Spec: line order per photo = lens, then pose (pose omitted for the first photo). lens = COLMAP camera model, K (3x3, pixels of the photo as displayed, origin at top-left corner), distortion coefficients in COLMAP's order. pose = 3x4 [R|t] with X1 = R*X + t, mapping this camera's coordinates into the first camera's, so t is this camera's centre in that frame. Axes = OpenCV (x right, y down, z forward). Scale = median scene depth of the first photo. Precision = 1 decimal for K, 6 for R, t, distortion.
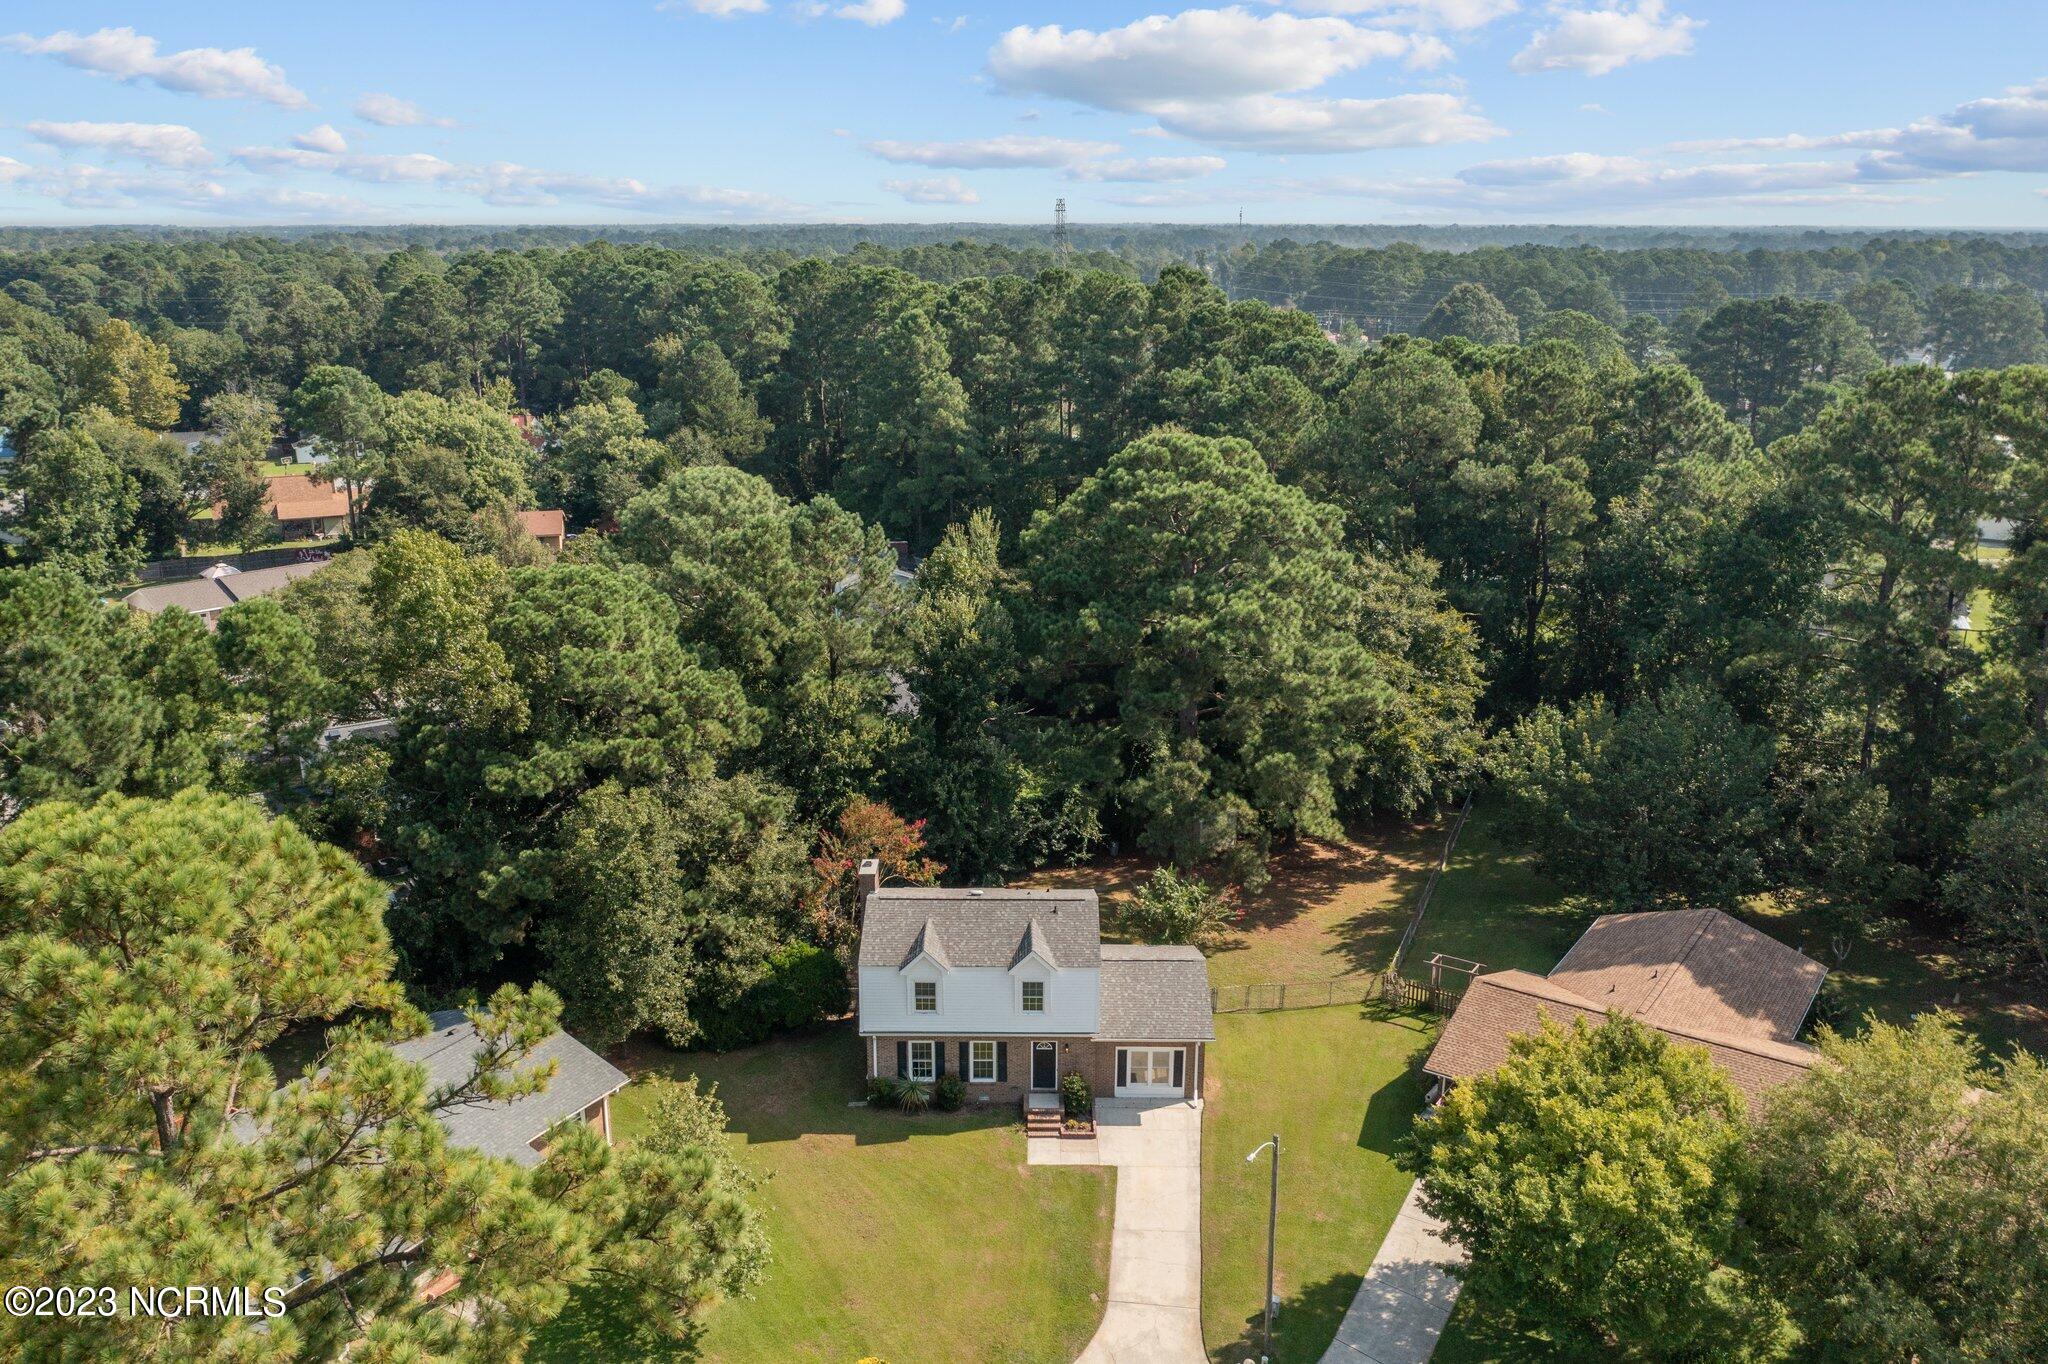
lens RADIAL K [[1570.7, 0, 1024.0], [0, 1570.7, 682.0], [0, 0, 1]] dist [-0.027954, 0.003094]
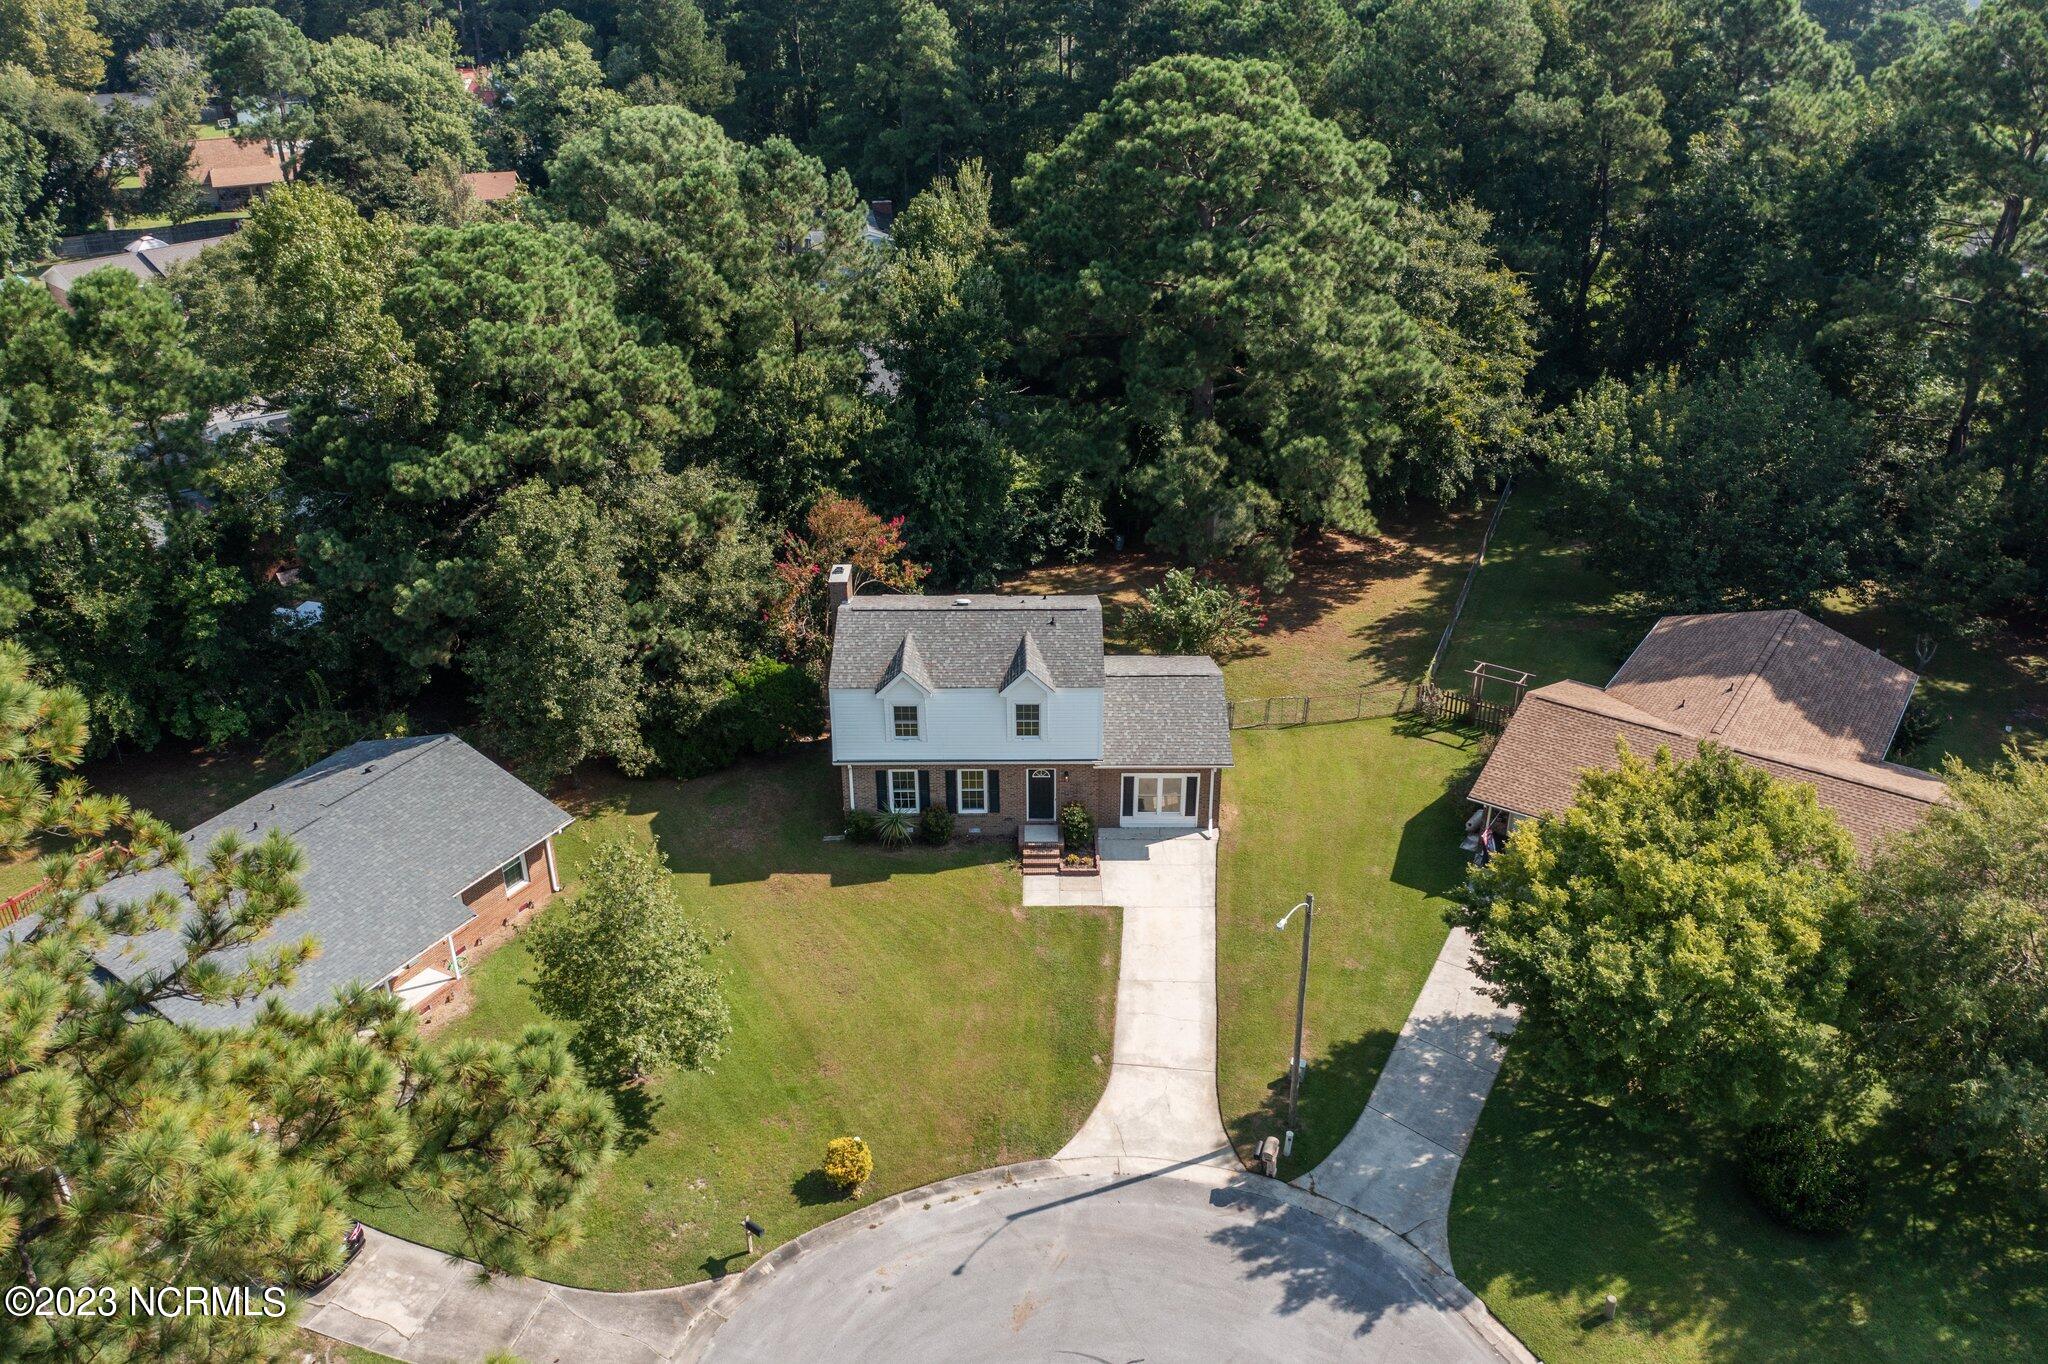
lens RADIAL K [[1559.6, 0, 1024.0], [0, 1559.6, 682.0], [0, 0, 1]] dist [-0.018456, -0.000014]
pose [[0.999949, -0.009619, -0.003179, 0.005762], [0.010065, 0.978948, 0.203863, 0.000594], [0.001151, -0.203885, 0.978994, 0.126714]]
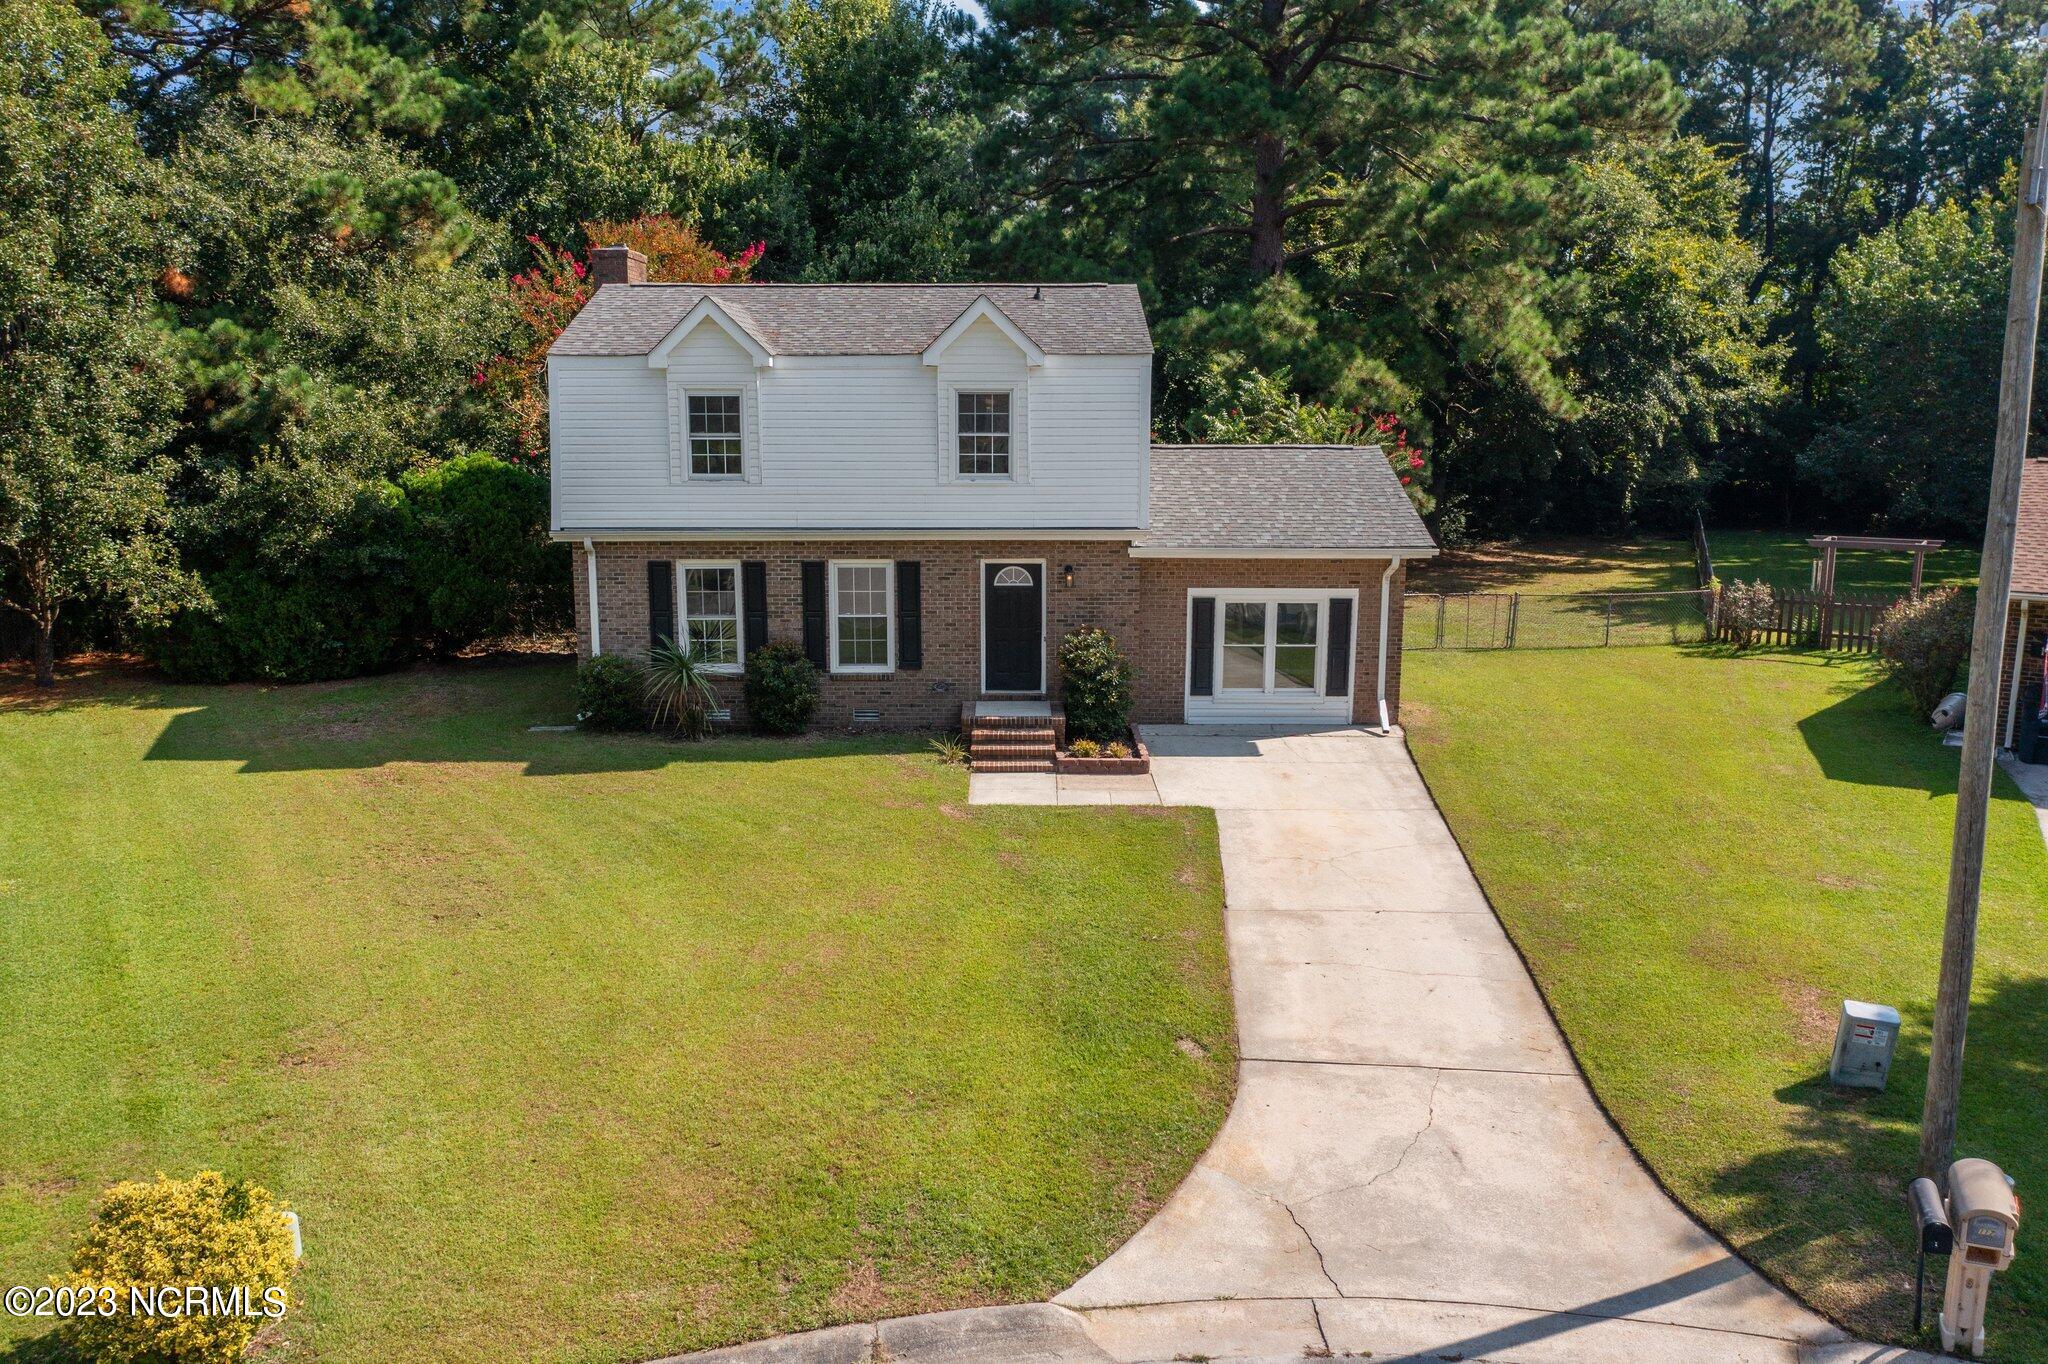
lens RADIAL K [[1595.1, 0, 1017.3], [0, 1595.1, 682.2], [0, 0, 1]] dist [-0.026453, 0.001680]
pose [[0.999922, -0.004267, 0.011705, 0.007973], [0.005132, 0.997181, -0.074863, 0.254755], [-0.011352, 0.074918, 0.997125, 0.518967]]
